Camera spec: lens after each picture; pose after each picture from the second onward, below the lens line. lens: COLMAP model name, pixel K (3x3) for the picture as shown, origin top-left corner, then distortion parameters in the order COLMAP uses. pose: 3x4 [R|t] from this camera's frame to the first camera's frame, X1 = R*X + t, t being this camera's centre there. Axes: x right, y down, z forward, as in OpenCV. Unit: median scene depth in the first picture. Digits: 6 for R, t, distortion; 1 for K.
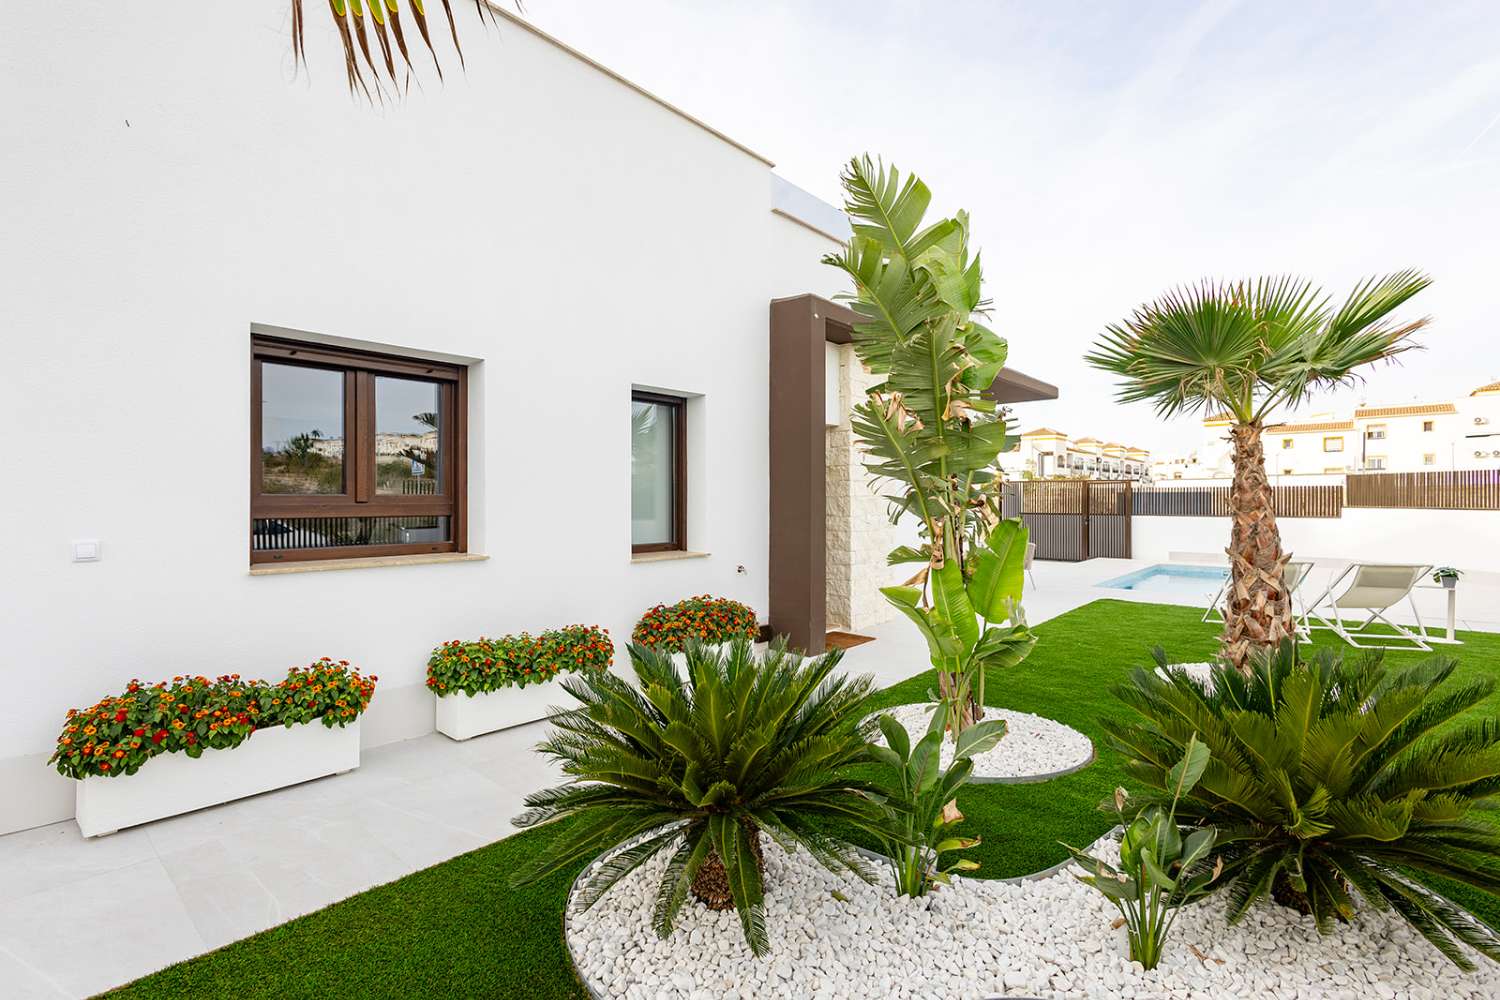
lens RADIAL K [[696.9, 0, 750.0], [0, 696.9, 500.0], [0, 0, 1]] dist [0.000262, -0.000086]
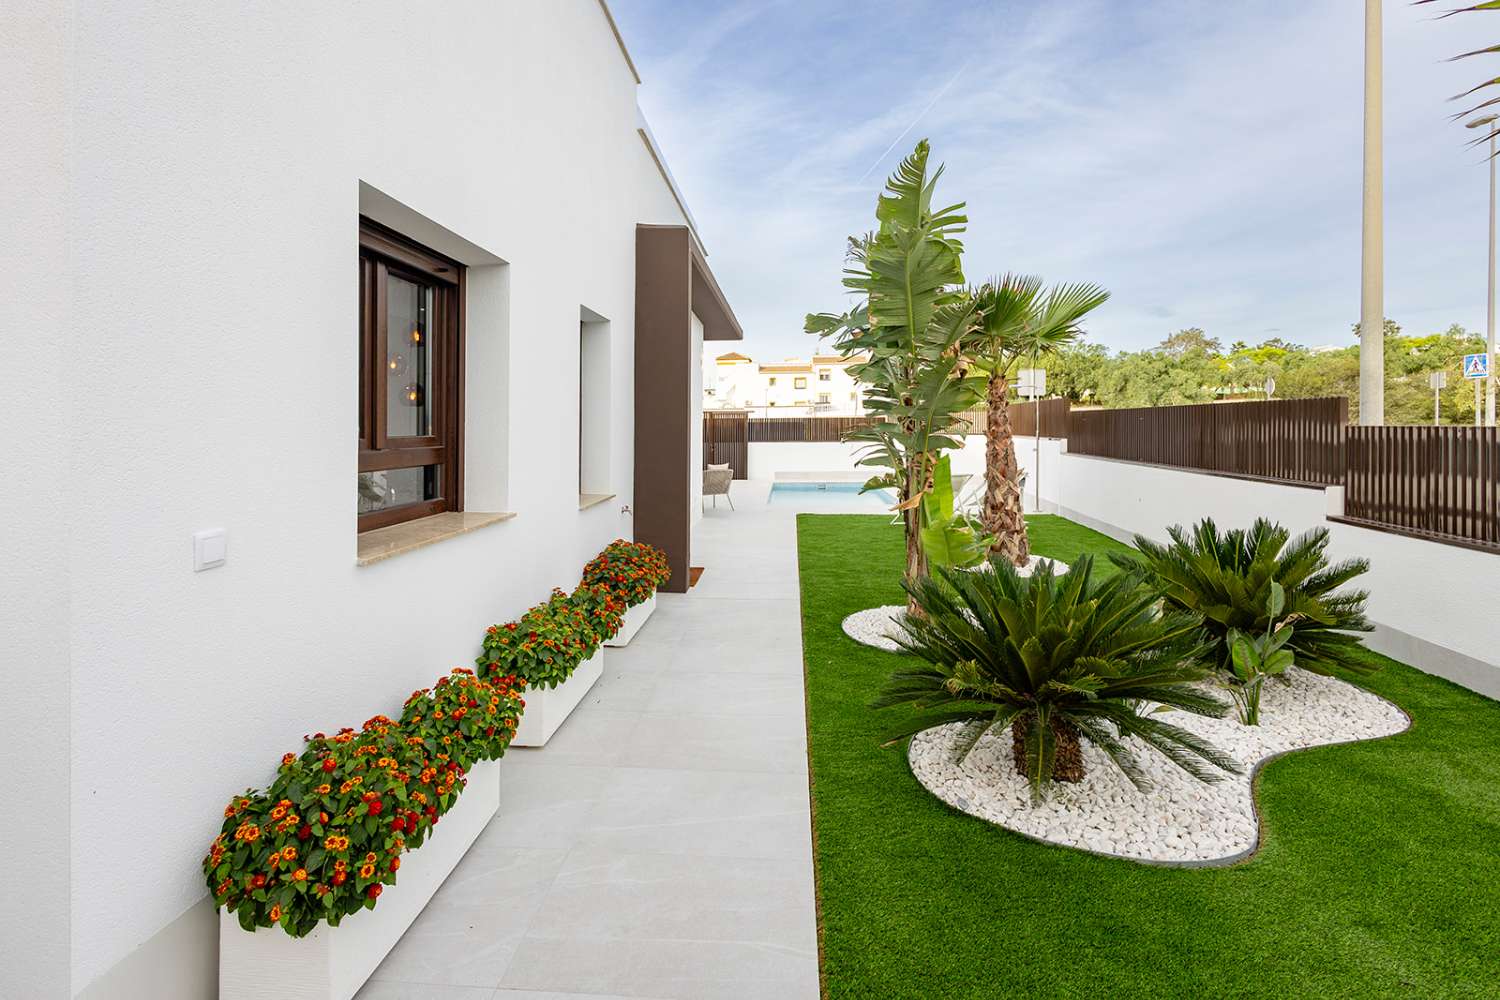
lens RADIAL K [[707.4, 0, 747.9], [0, 707.4, 444.3], [0, 0, 1]] dist [-0.072041, -0.000031]
pose [[0.800872, -0.019904, 0.598505, -0.544874], [0.005654, 0.999654, 0.025679, -0.014008], [-0.598809, -0.017182, 0.800707, 0.179261]]
